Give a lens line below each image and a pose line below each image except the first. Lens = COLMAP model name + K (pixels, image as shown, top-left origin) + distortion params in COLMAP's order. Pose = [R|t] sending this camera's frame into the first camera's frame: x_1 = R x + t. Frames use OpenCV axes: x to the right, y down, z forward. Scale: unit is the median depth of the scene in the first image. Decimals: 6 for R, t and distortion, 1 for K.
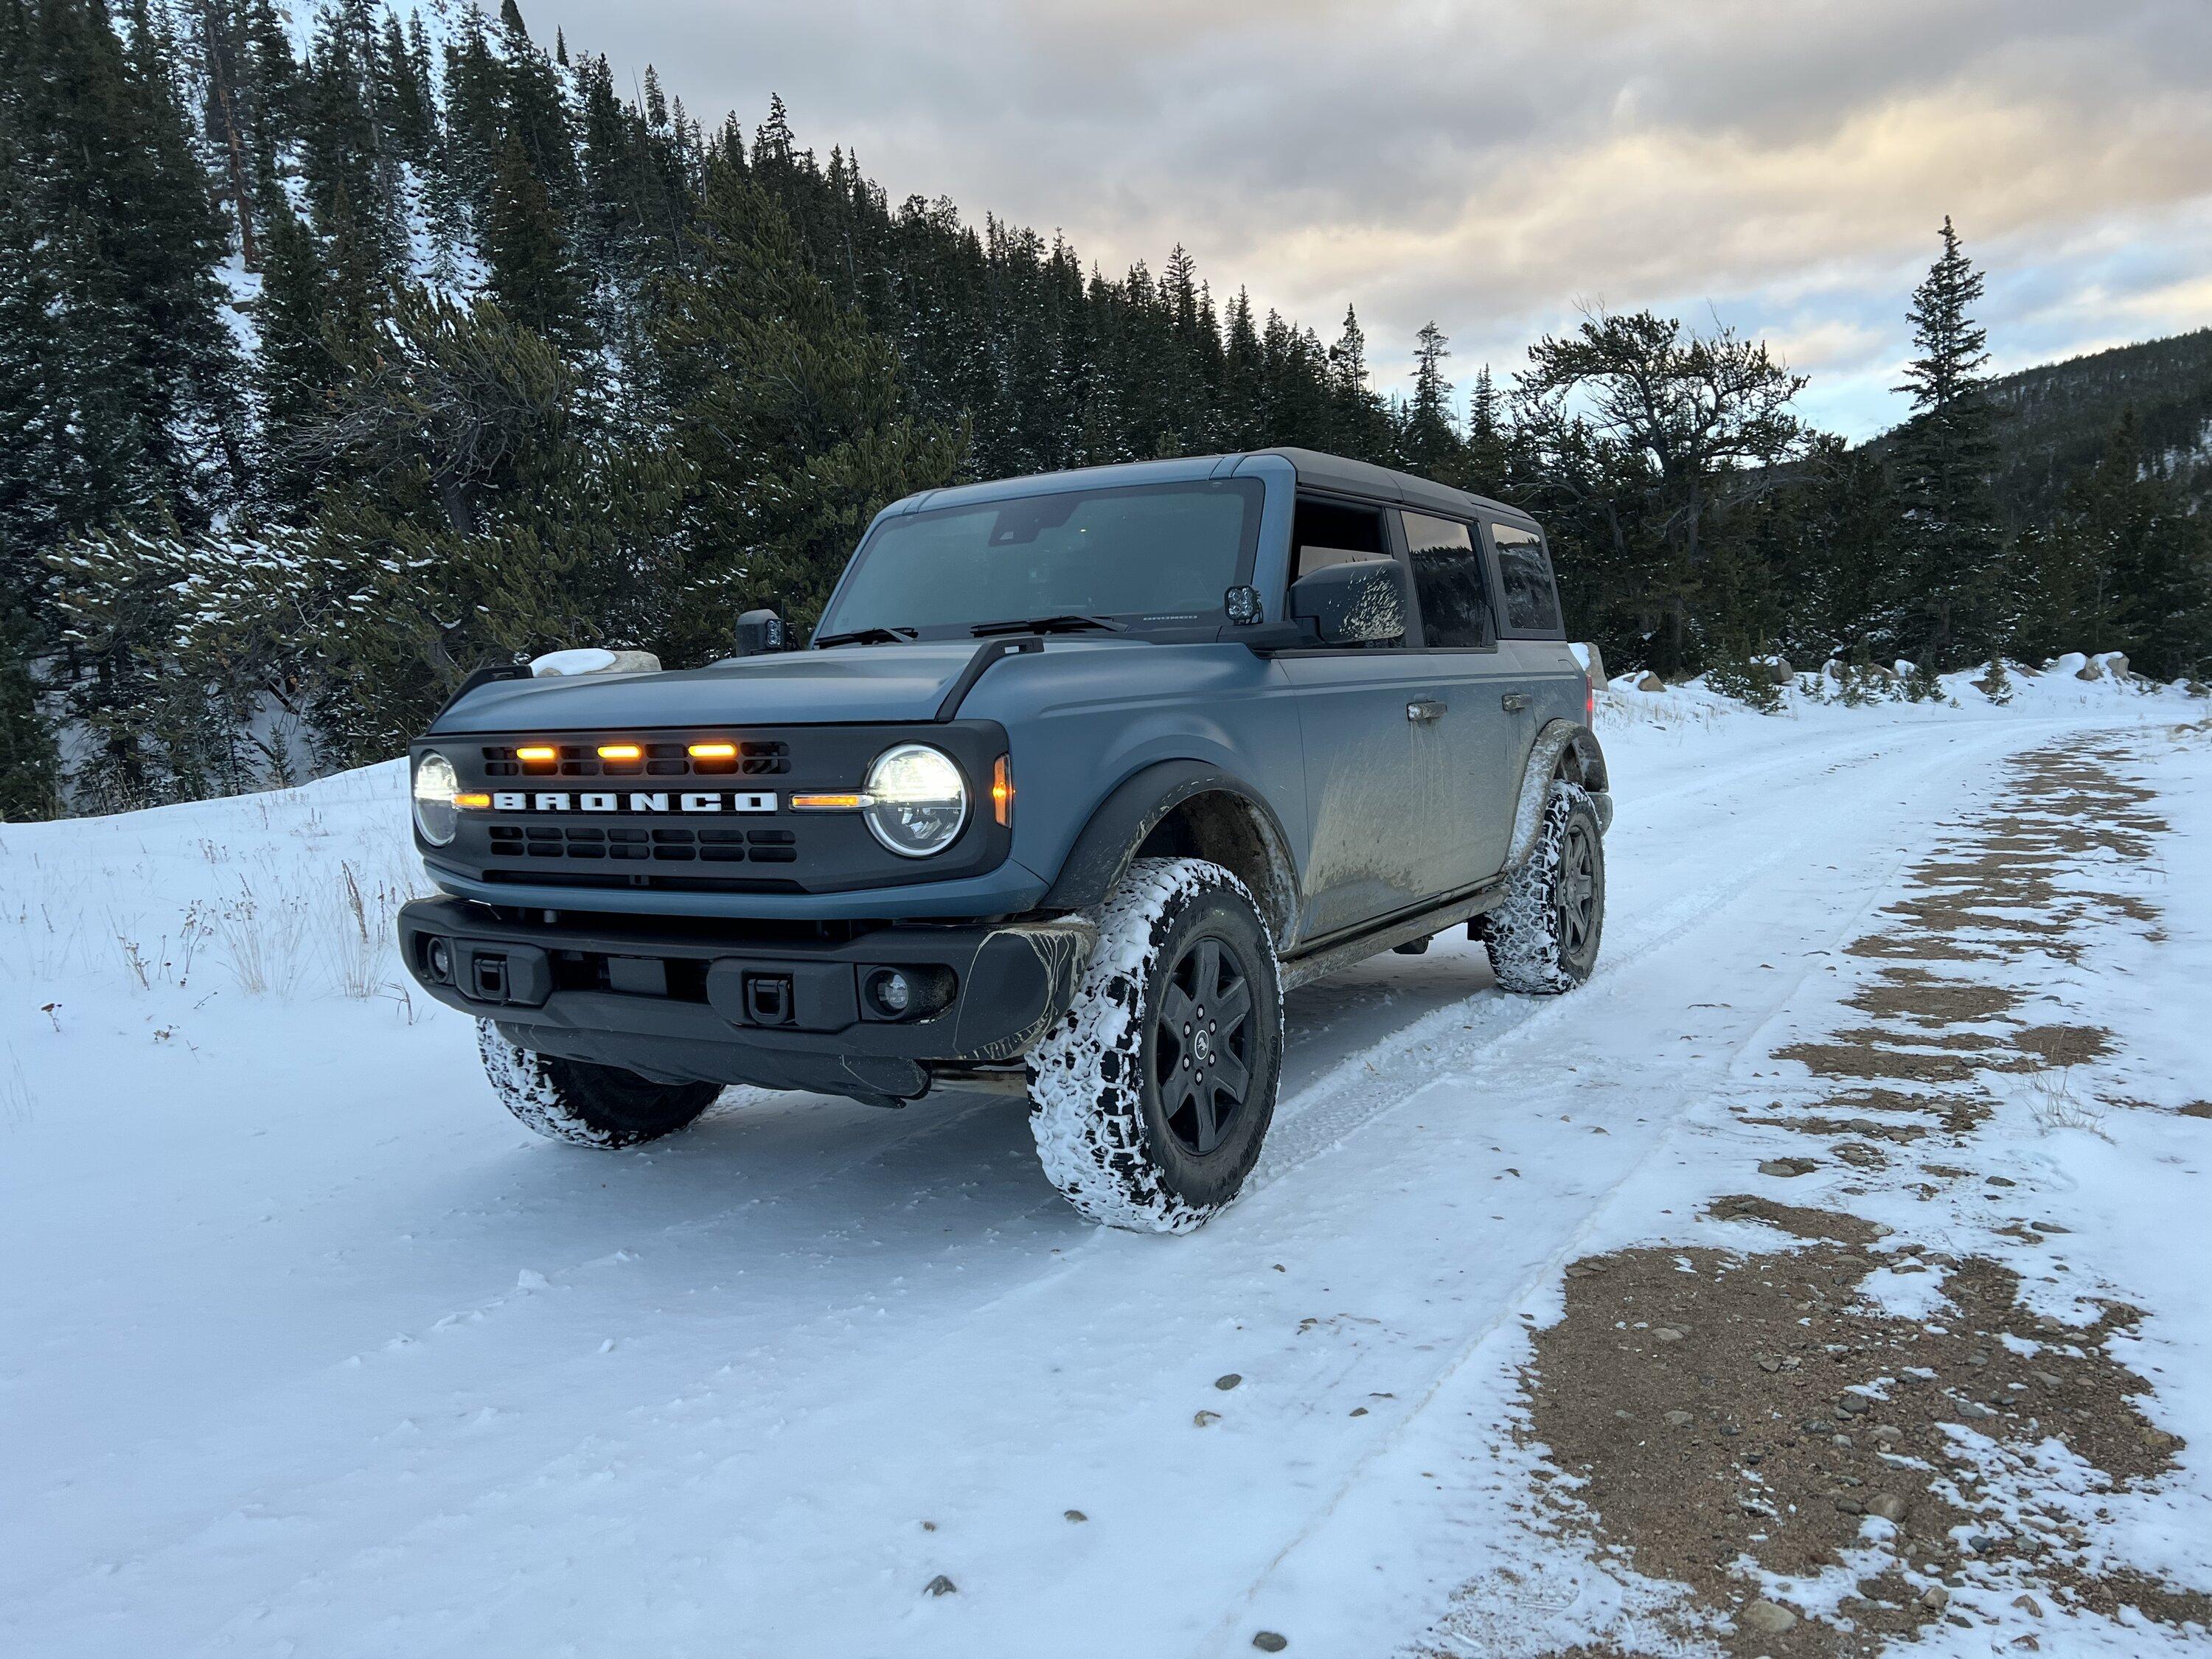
lens RADIAL K [[1680.3, 0, 1106.0], [0, 1680.3, 829.5], [0, 0, 1]] dist [0.003338, -0.000920]
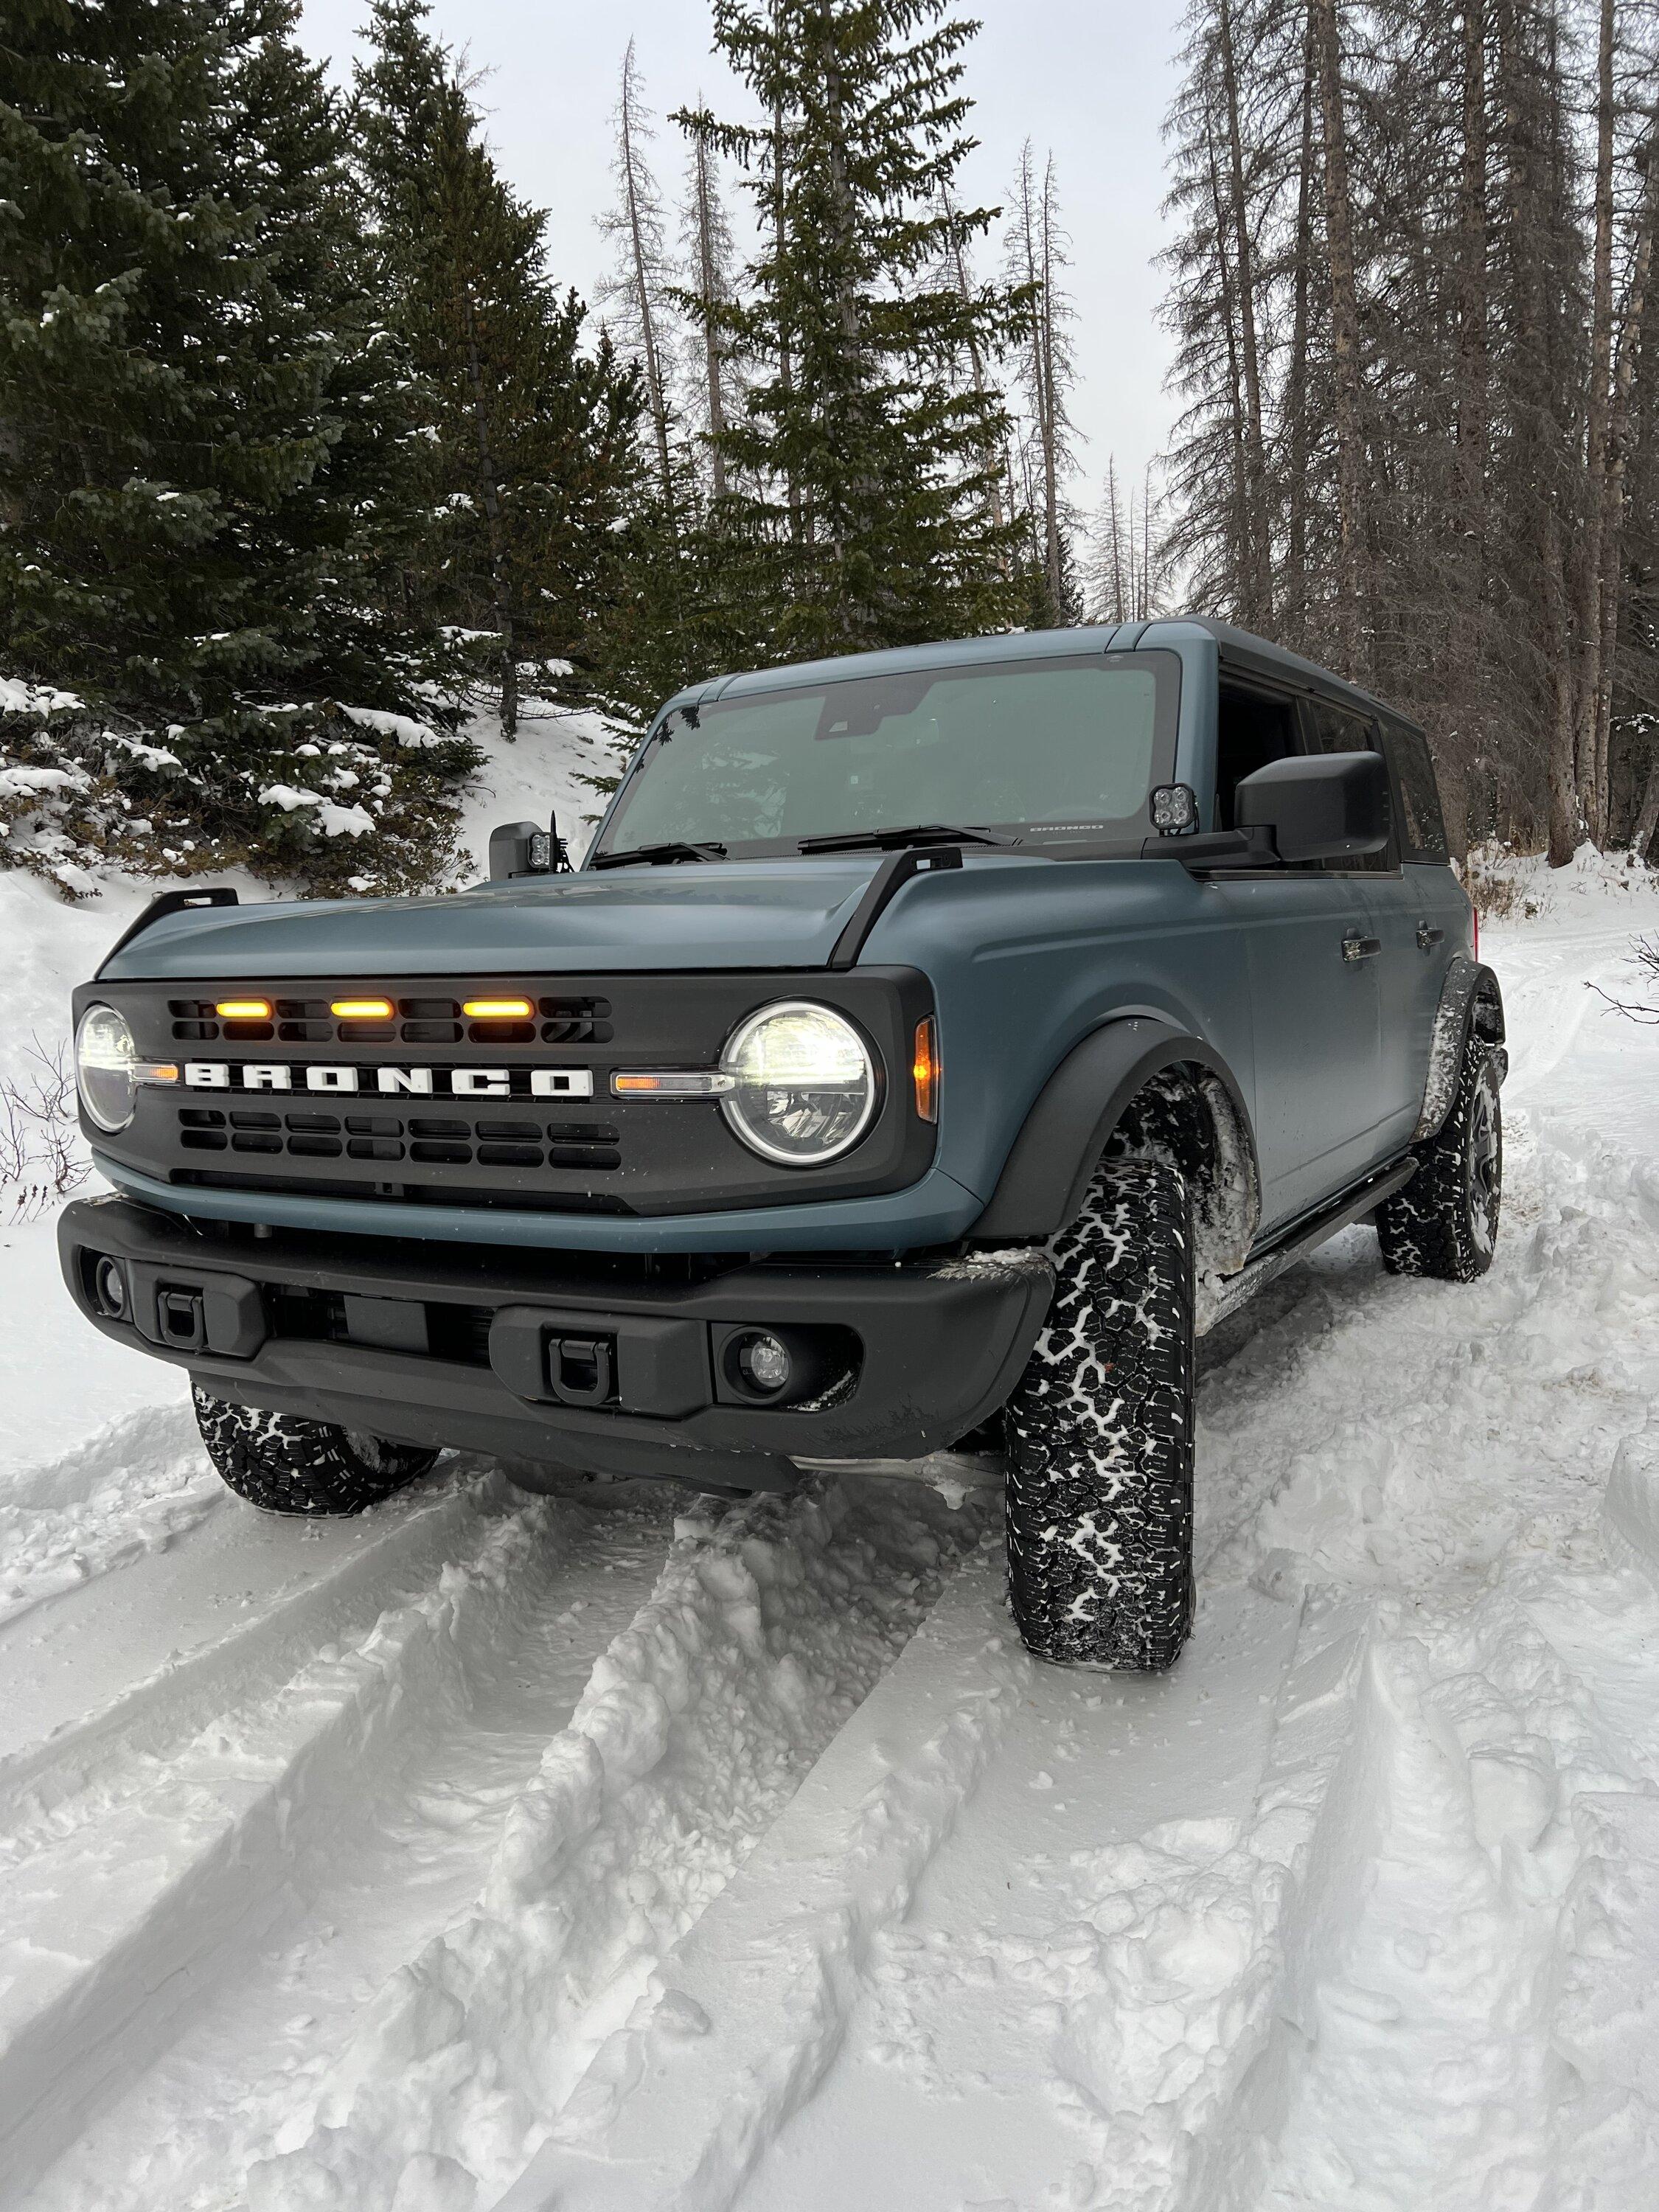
lens RADIAL K [[1680.3, 0, 833.0], [0, 1680.3, 1057.0], [0, 0, 1]] dist [0.003338, -0.000920]
pose [[0.999923, 0.000606, 0.012420, -0.100147], [-0.000591, 0.999999, -0.001196, -0.025259], [-0.012421, 0.001188, 0.999922, 0.290487]]
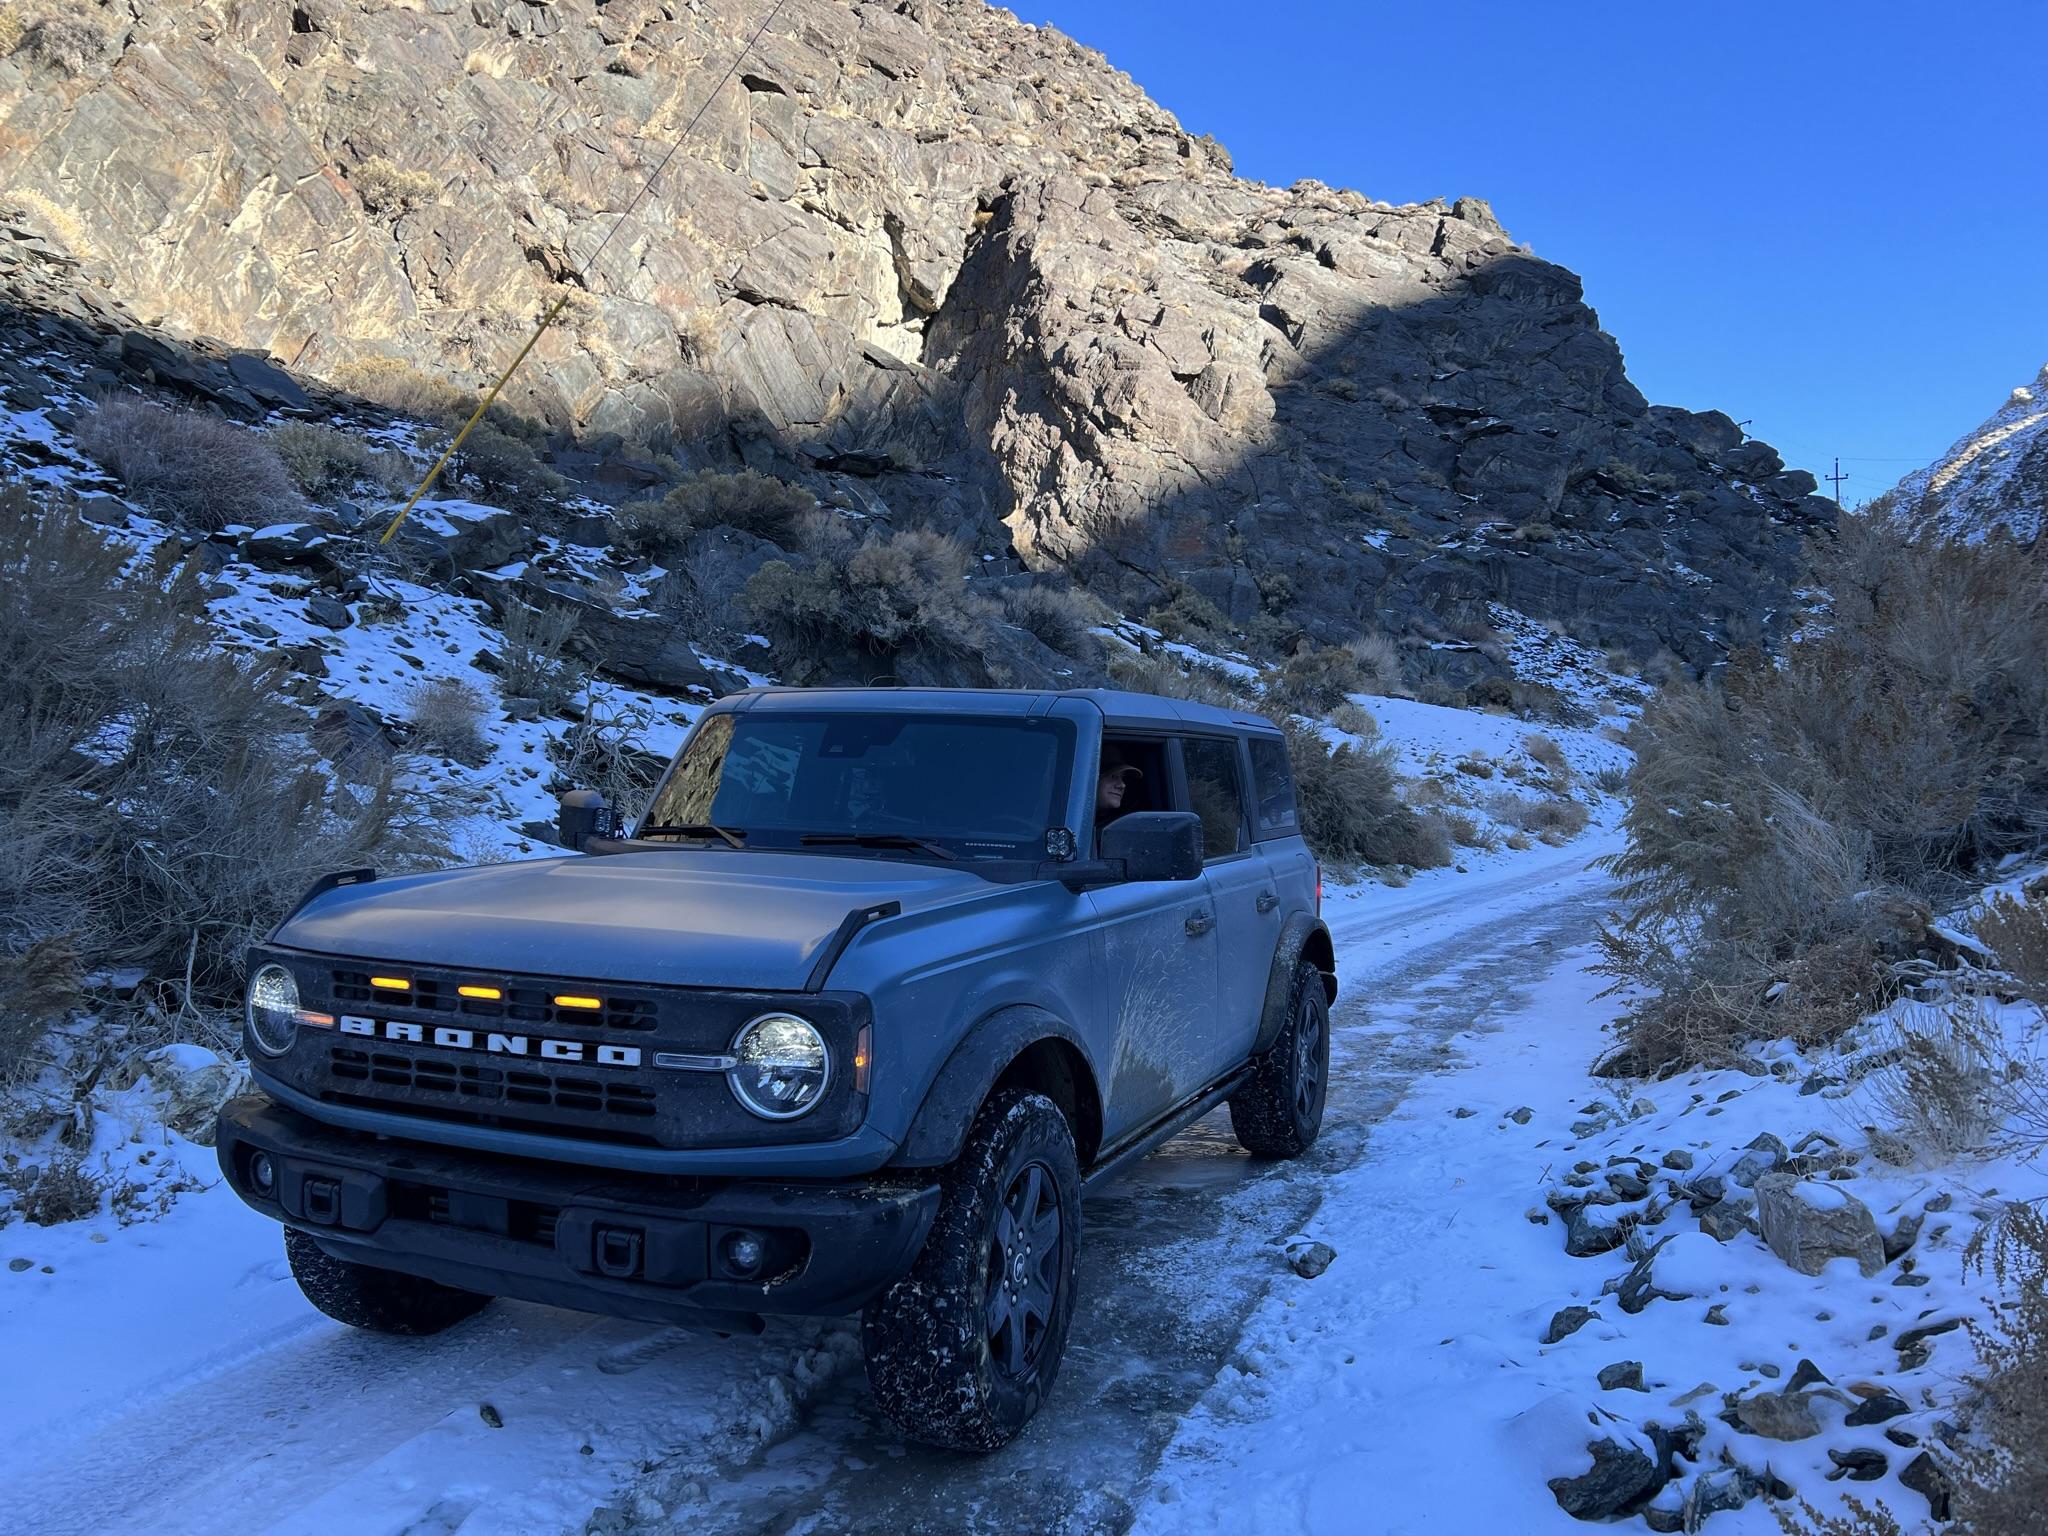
lens RADIAL K [[1555.7, 0, 1024.0], [0, 1555.7, 768.0], [0, 0, 1]] dist [0.003338, -0.000920]
pose [[0.990693, 0.059331, 0.122504, -0.085562], [-0.048857, 0.995026, -0.086807, -0.116203], [-0.127045, 0.080014, 0.988664, 0.008290]]
